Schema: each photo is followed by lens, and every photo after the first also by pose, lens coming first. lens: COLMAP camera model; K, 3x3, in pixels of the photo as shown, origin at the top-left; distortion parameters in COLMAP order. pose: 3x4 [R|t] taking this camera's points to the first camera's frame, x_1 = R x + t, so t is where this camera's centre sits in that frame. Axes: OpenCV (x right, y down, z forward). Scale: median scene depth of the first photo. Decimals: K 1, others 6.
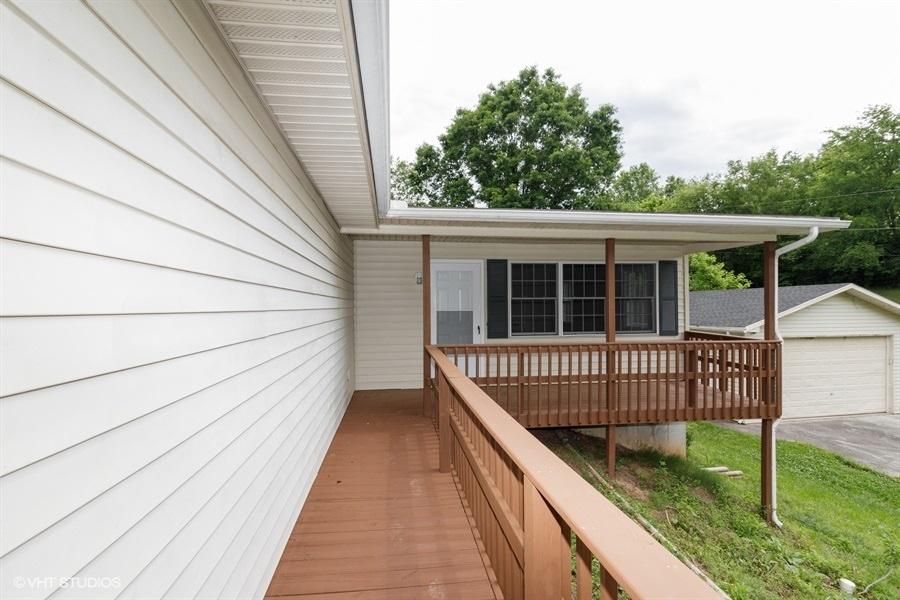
lens RADIAL K [[416.8, 0, 450.0], [0, 416.8, 300.0], [0, 0, 1]] dist [0.002517, 0.000263]
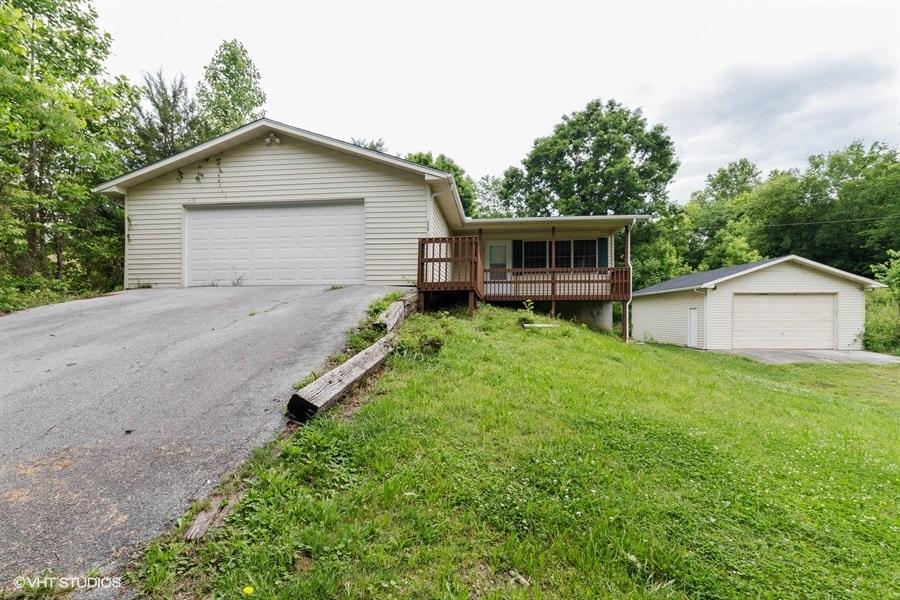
lens RADIAL K [[416.8, 0, 450.0], [0, 416.8, 300.0], [0, 0, 1]] dist [0.002517, 0.000263]
pose [[0.969478, -0.002695, -0.245163, 0.073540], [-0.002173, 0.999806, -0.019584, 0.063834], [0.245169, 0.019519, 0.969284, -0.296579]]
